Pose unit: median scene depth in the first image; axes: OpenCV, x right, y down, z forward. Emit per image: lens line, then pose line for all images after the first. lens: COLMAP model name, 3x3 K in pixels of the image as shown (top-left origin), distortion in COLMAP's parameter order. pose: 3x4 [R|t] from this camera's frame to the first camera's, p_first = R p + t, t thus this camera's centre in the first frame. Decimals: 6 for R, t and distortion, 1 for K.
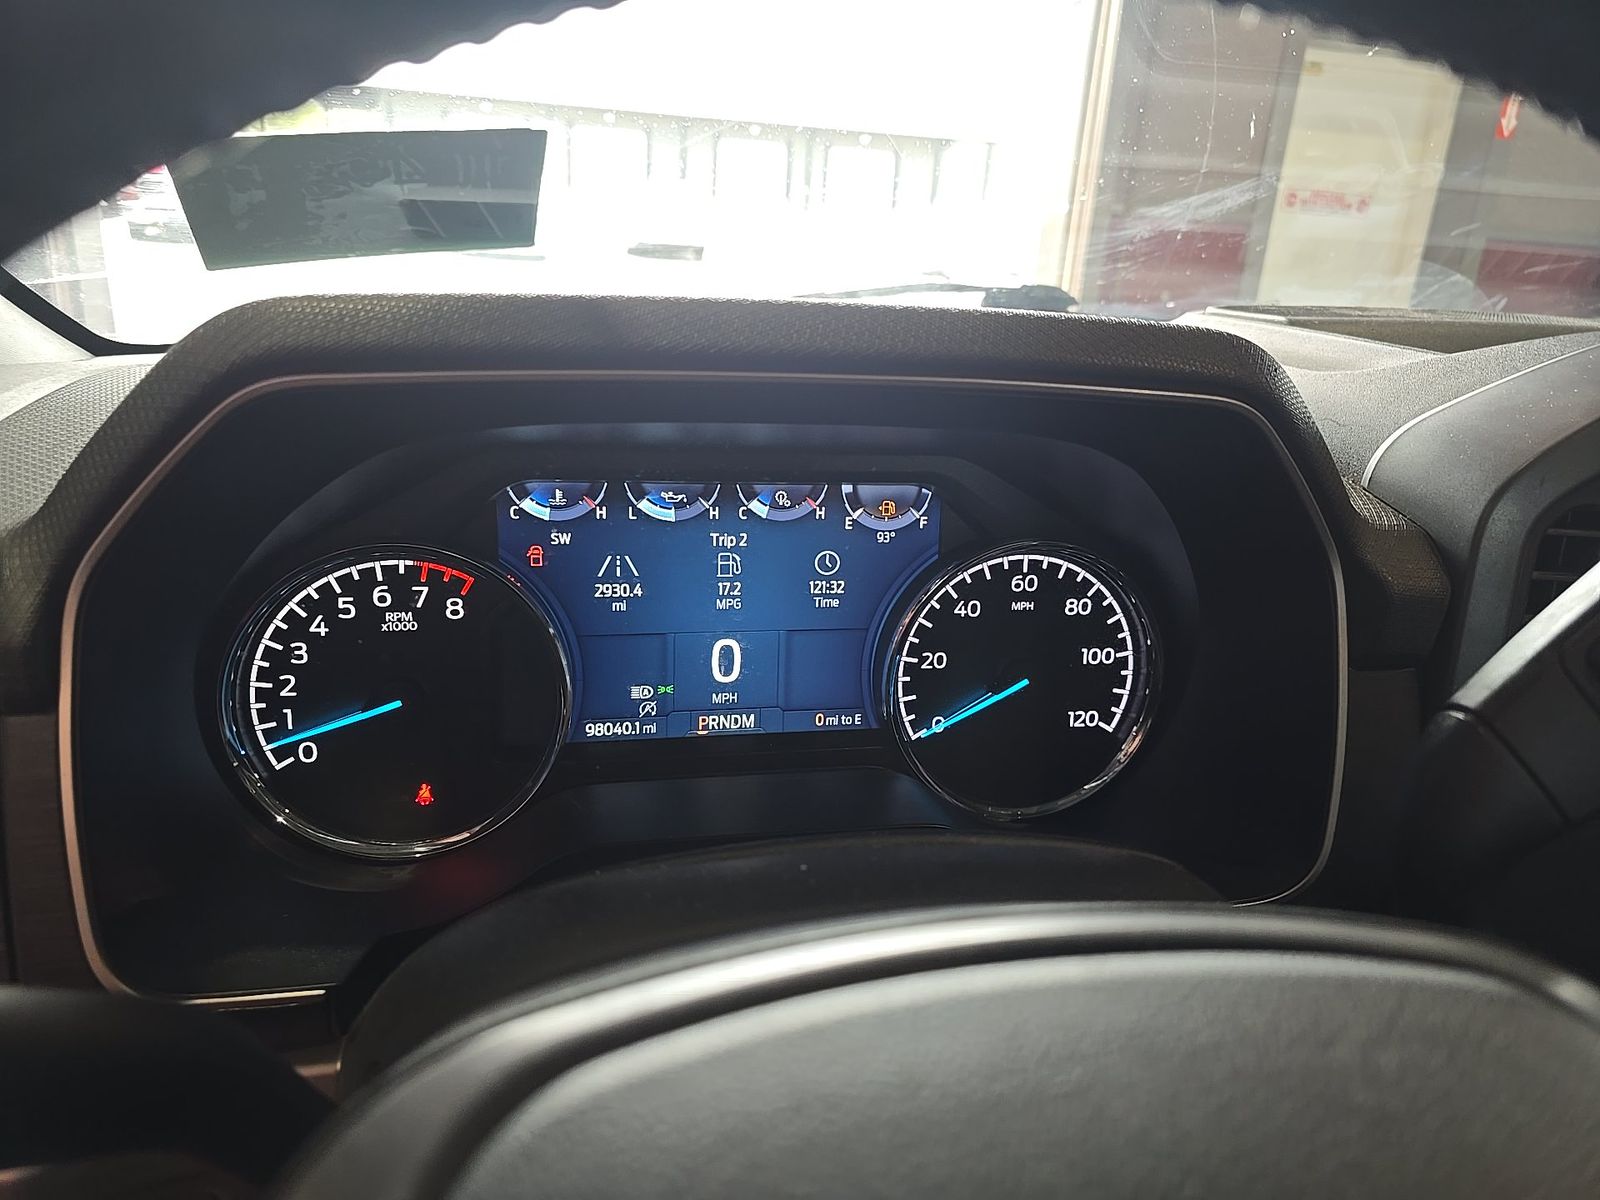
lens RADIAL K [[1067.4, 0, 794.5], [0, 1067.4, 600.7], [0, 0, 1]] dist [0.053811, -0.056170]
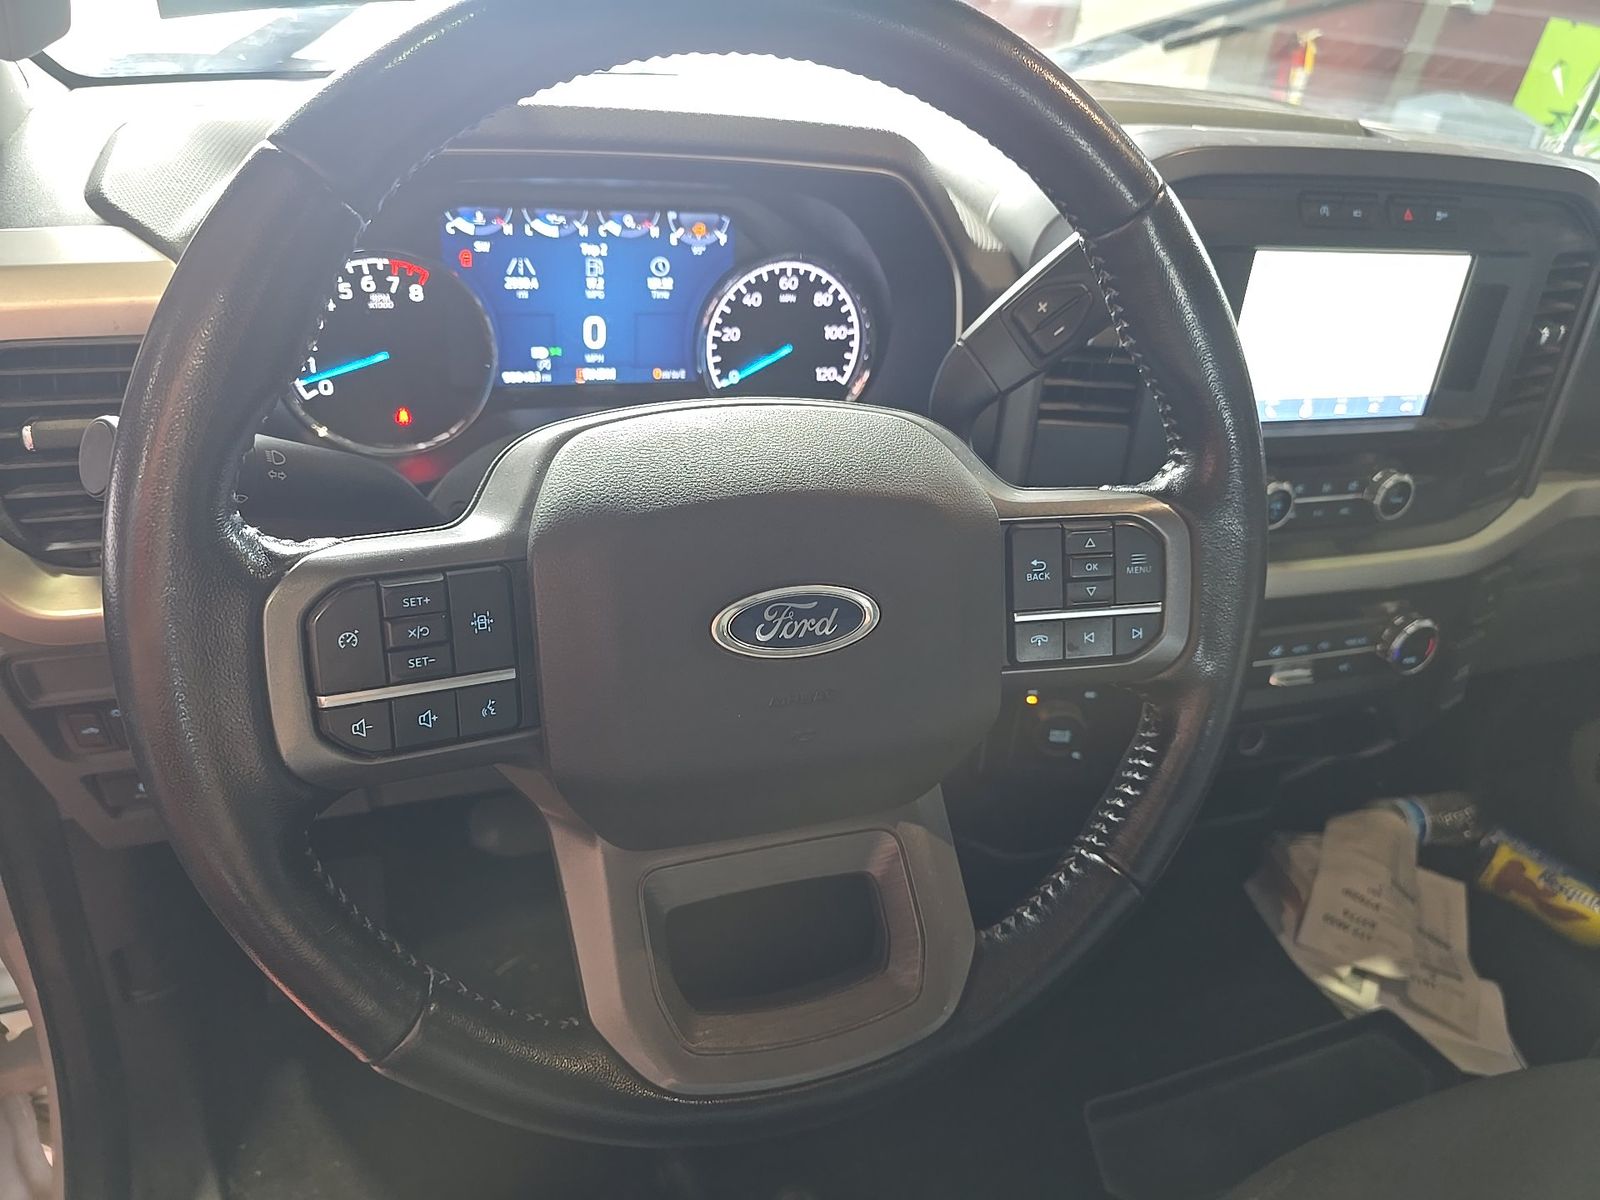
lens RADIAL K [[1089.2, 0, 800.0], [0, 1089.2, 600.0], [0, 0, 1]] dist [0.028309, -0.047008]
pose [[0.988000, -0.029143, 0.151678, -0.022268], [-0.009881, 0.968100, 0.250369, 0.032688], [-0.154136, -0.248864, 0.956195, -0.638386]]
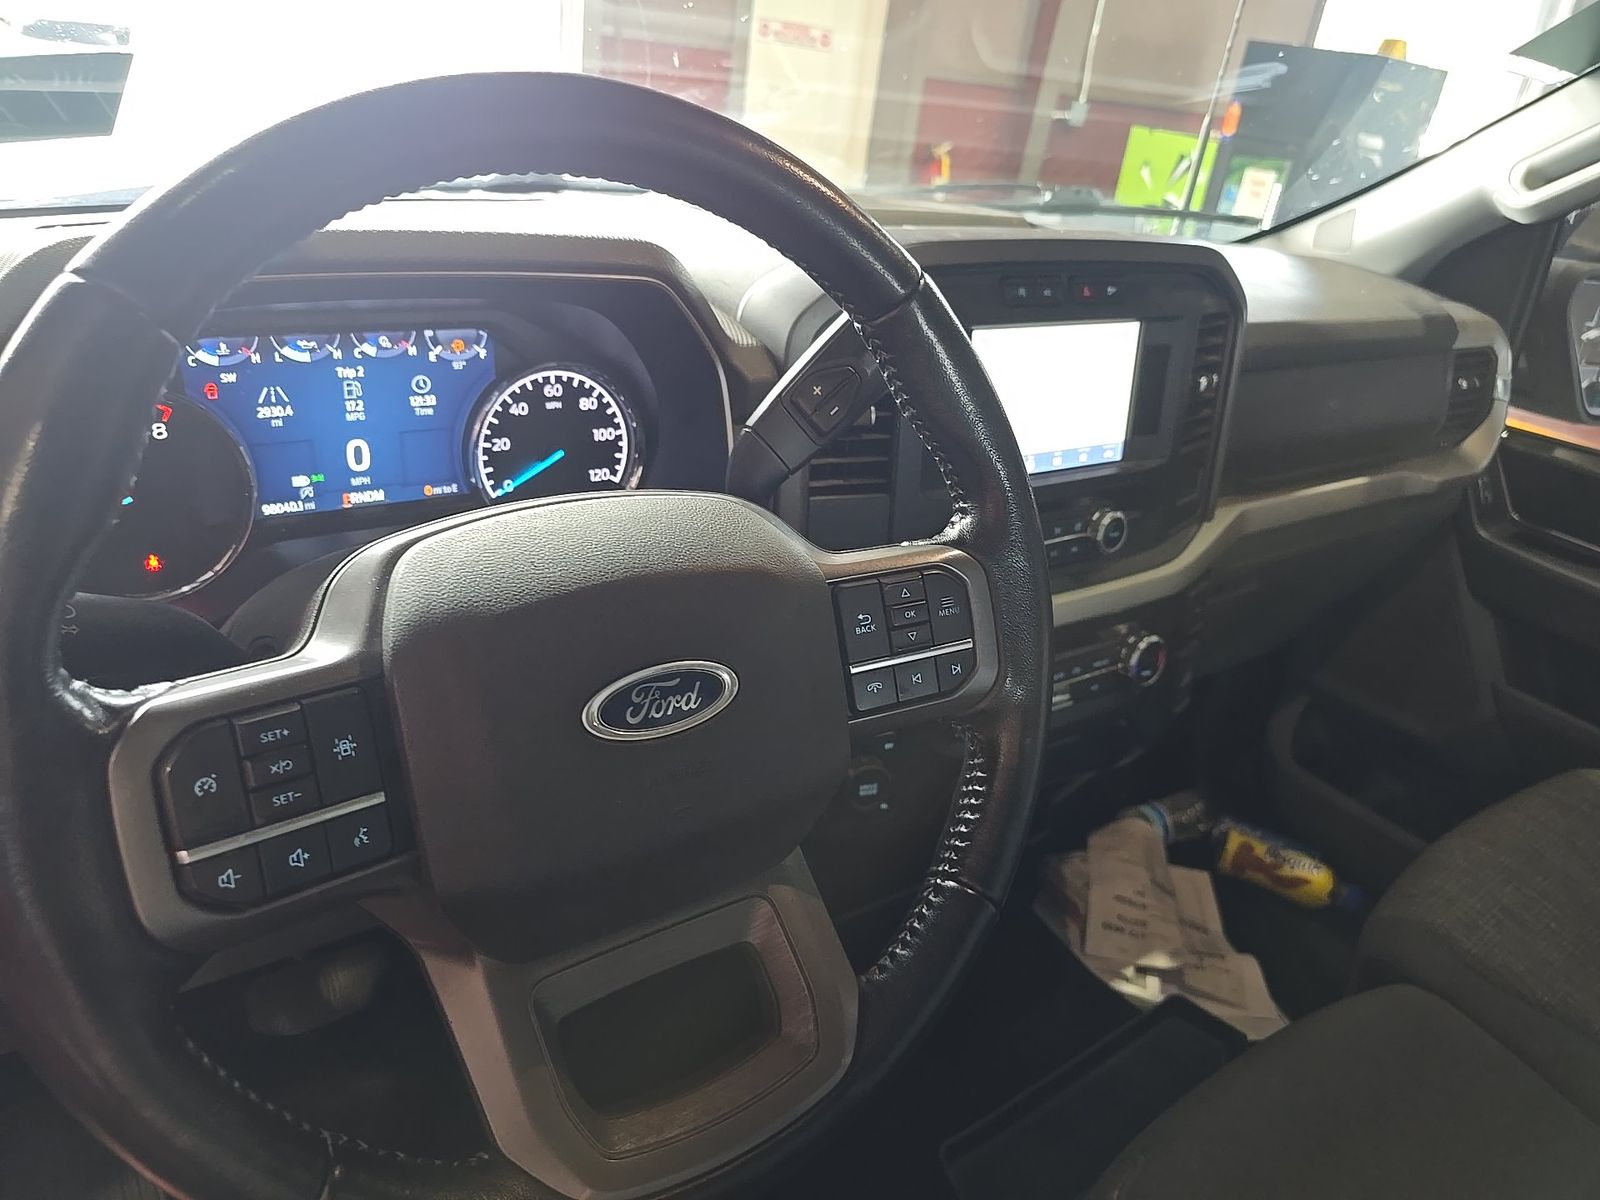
lens RADIAL K [[1089.2, 0, 800.0], [0, 1089.2, 600.0], [0, 0, 1]] dist [0.028309, -0.047008]
pose [[0.909072, -0.137623, 0.393254, -0.132345], [0.075774, 0.982741, 0.168756, 0.044059], [-0.409692, -0.123612, 0.903810, -0.655158]]
